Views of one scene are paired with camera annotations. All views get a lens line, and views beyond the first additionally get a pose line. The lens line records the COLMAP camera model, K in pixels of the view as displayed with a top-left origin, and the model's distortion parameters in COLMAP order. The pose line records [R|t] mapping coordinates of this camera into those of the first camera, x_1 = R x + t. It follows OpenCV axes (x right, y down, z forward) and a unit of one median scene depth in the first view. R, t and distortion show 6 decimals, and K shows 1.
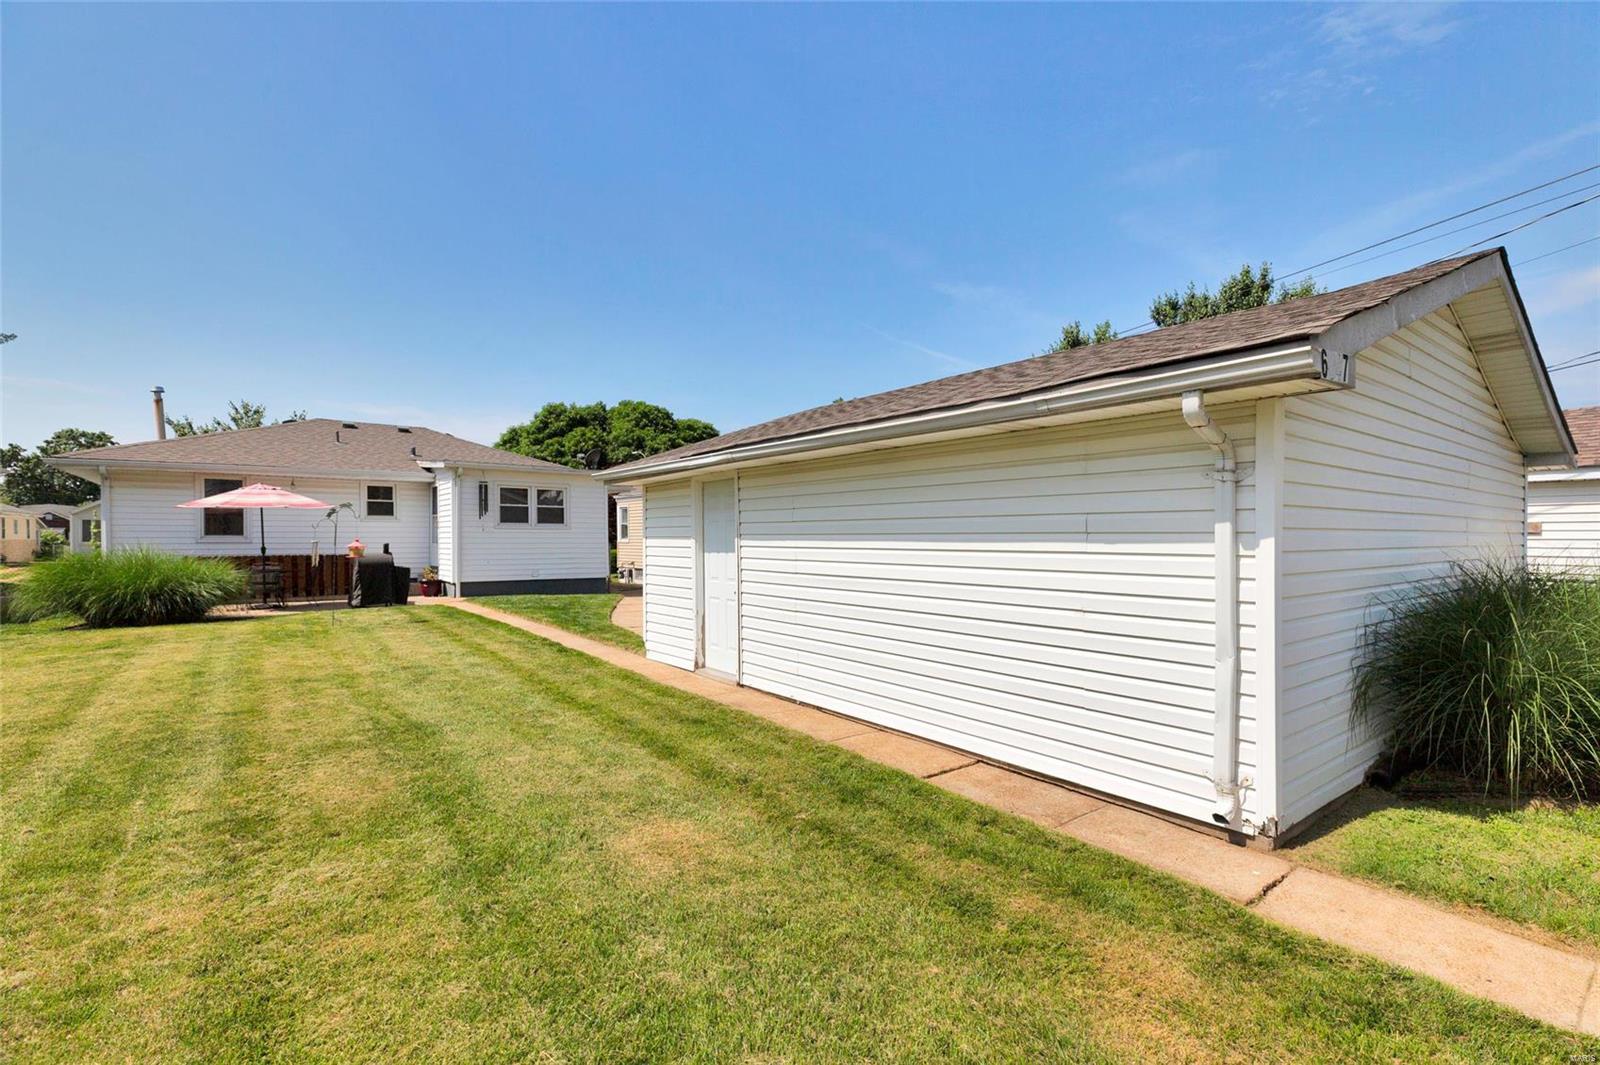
lens RADIAL K [[743.3, 0, 825.7], [0, 743.3, 529.5], [0, 0, 1]] dist [0.002643, 0.000649]
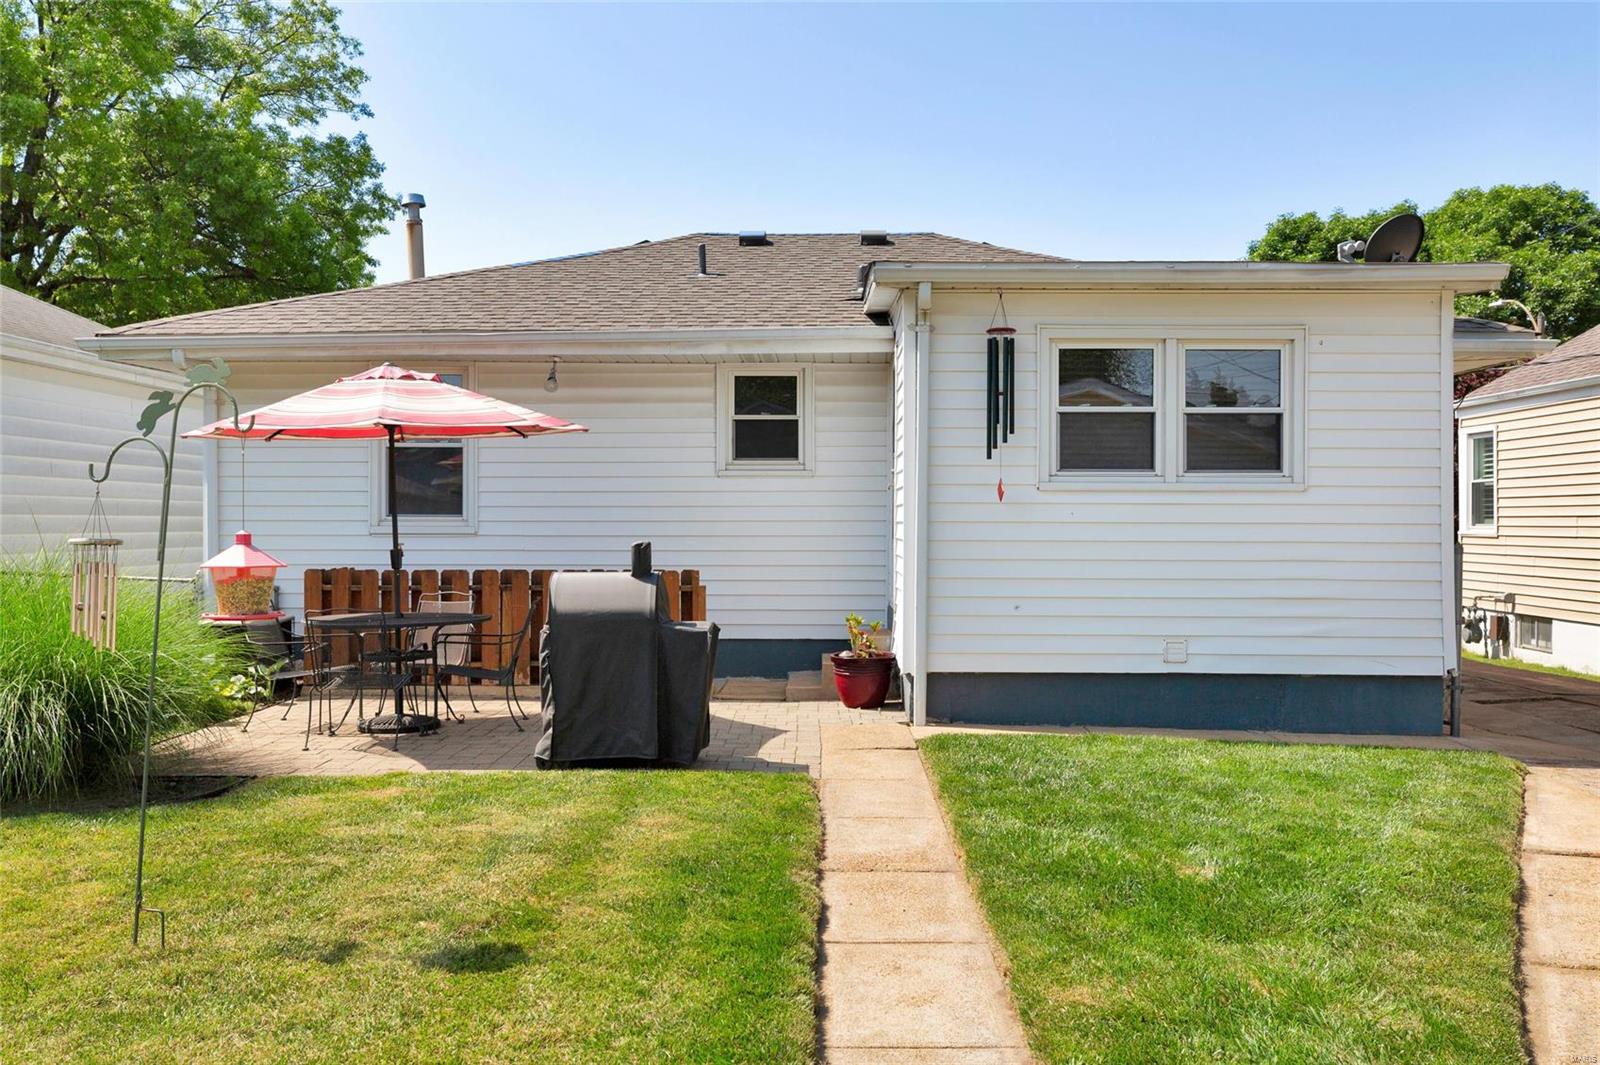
lens RADIAL K [[1430.5, 0, 800.0], [0, 1430.5, 532.5], [0, 0, 1]] dist [0.006974, 0.002187]
pose [[0.771020, 0.004717, -0.636794, -0.155349], [0.006127, 0.999871, 0.014825, 0.006092], [0.636782, -0.015332, 0.770892, 0.488872]]
